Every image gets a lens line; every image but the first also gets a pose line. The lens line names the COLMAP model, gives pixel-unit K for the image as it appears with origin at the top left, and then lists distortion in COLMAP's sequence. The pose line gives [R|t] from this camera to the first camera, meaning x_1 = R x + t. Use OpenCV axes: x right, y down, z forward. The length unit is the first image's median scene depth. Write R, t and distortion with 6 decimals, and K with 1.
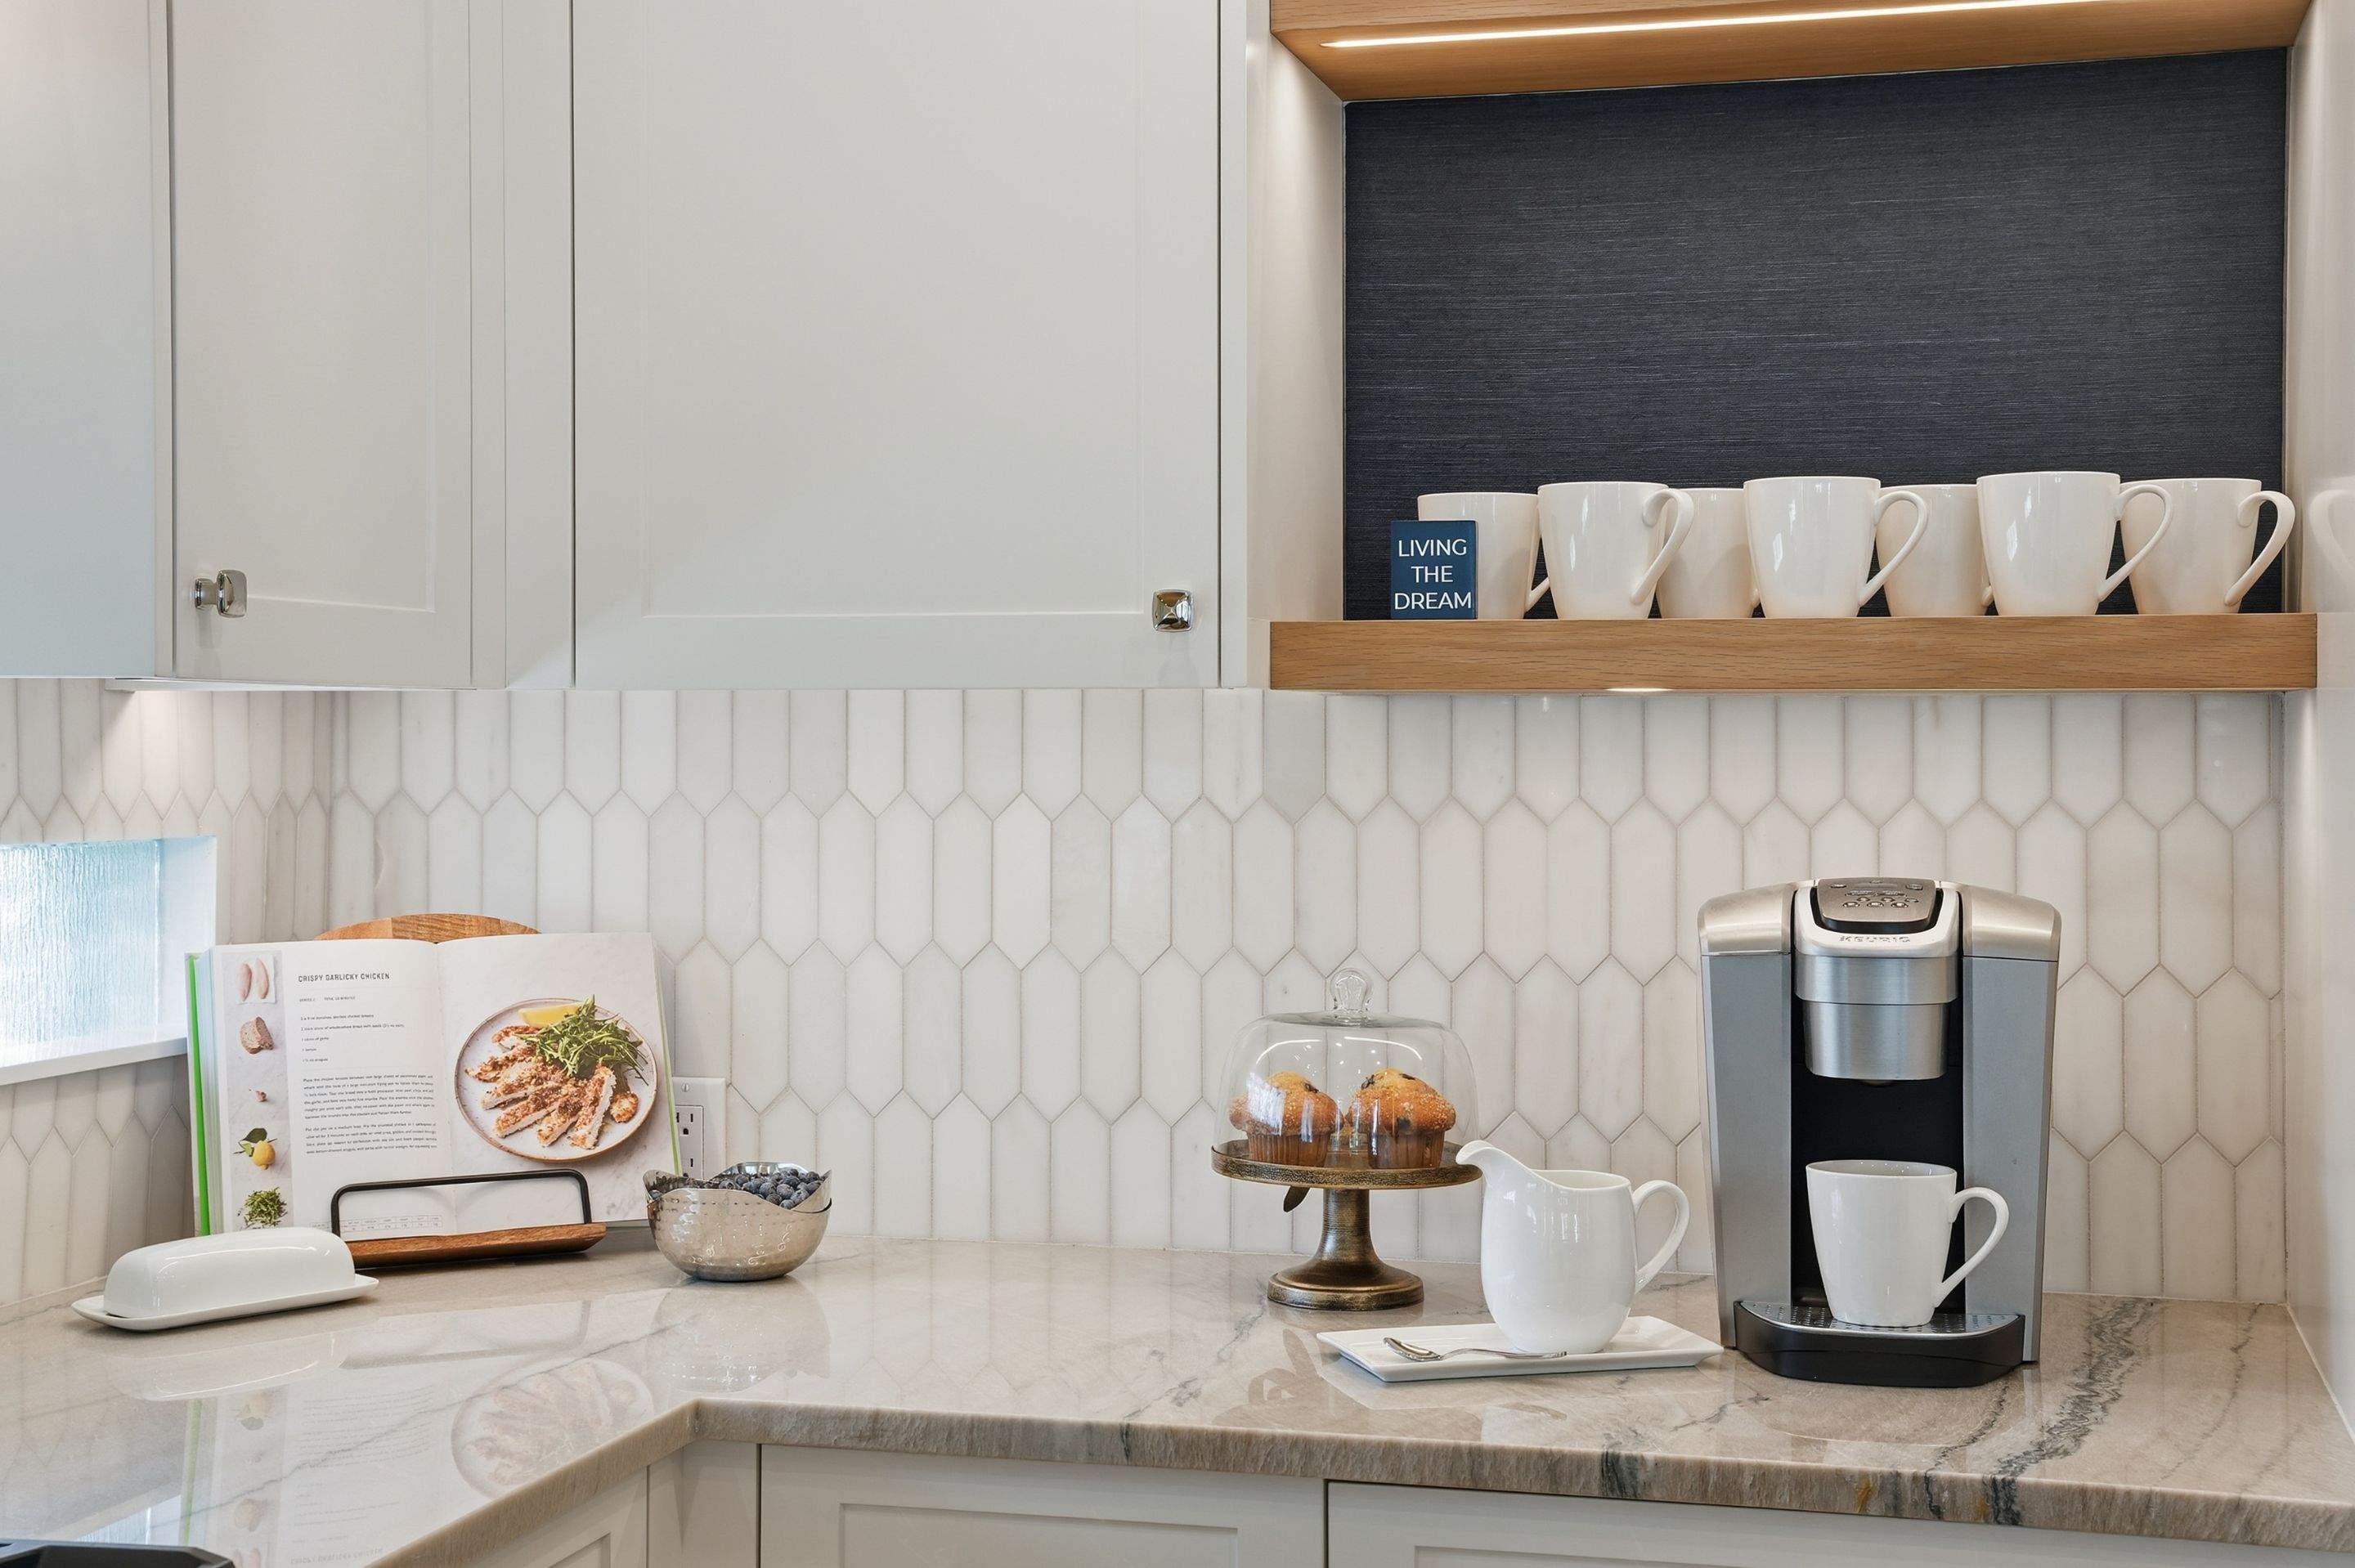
lens RADIAL K [[3071.9, 0, 1177.5], [0, 3071.9, 784.0], [0, 0, 1]] dist [0.019637, 0.079729]
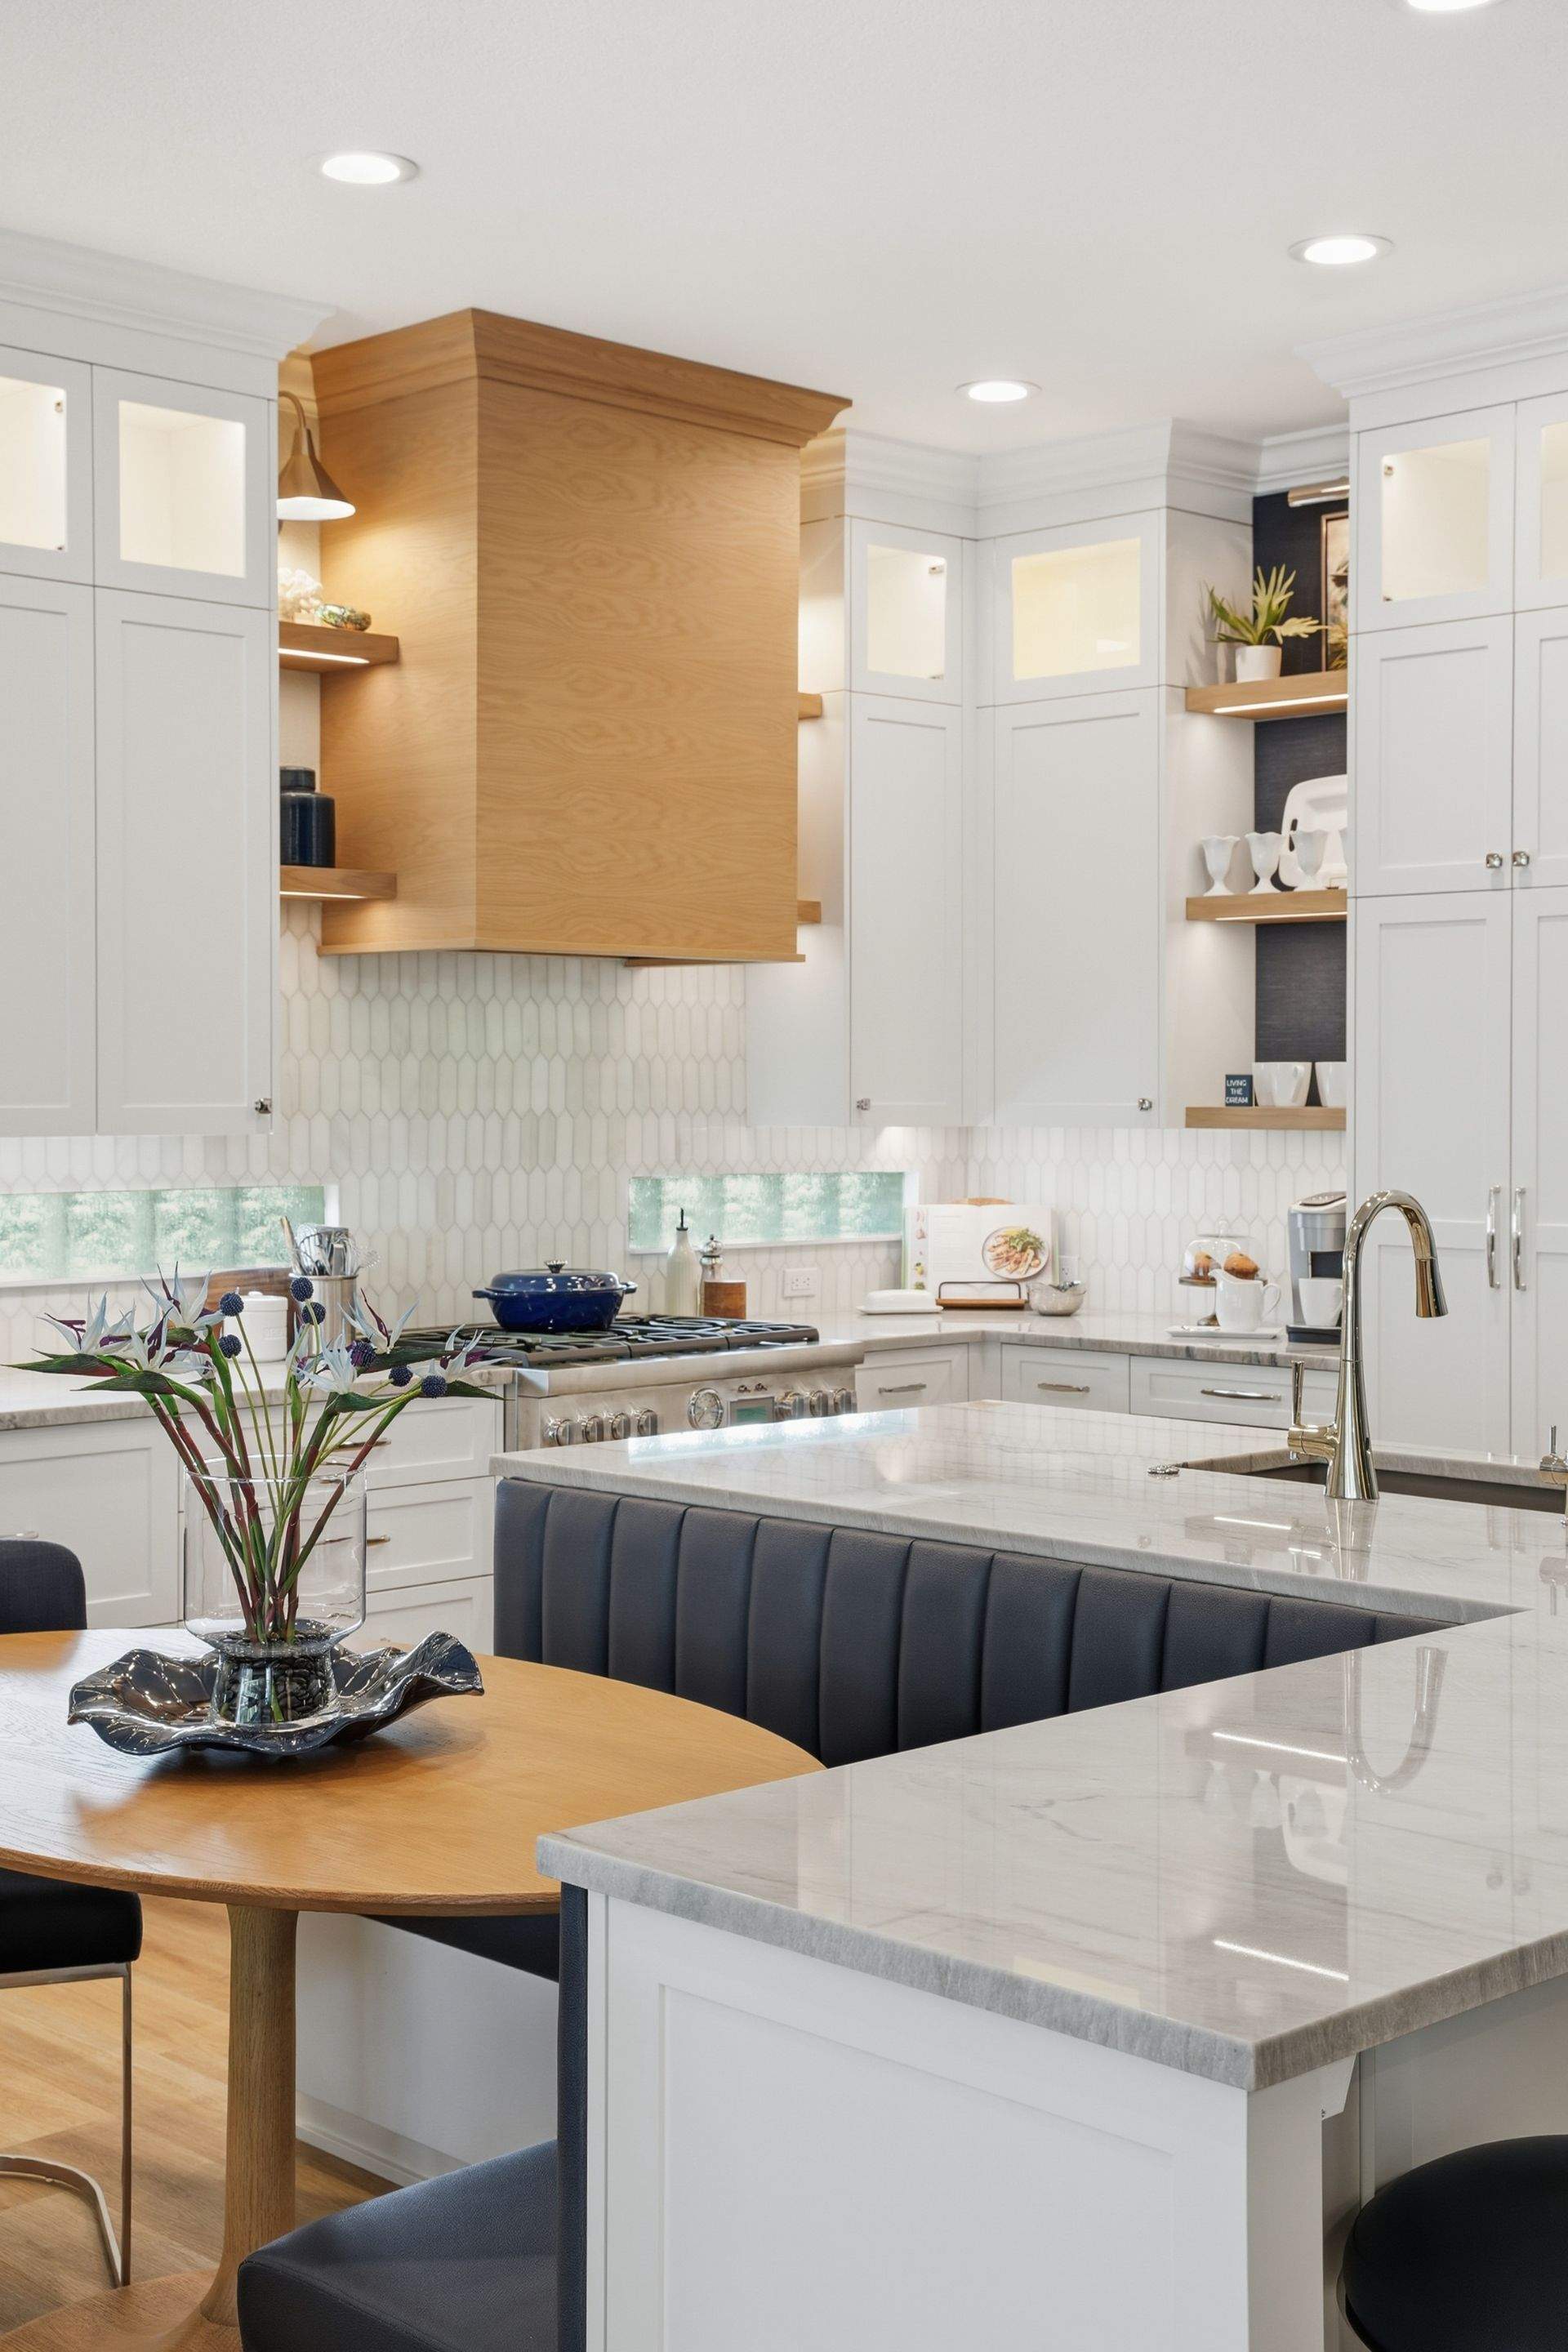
lens RADIAL K [[2916.4, 0, 785.6], [0, 2916.4, 1140.2], [0, 0, 1]] dist [-0.004806, 0.009823]
pose [[0.858468, 0.009772, -0.512774, 1.168703], [-0.009159, 0.999951, 0.003723, -0.025344], [0.512786, 0.001501, 0.858515, -1.718713]]
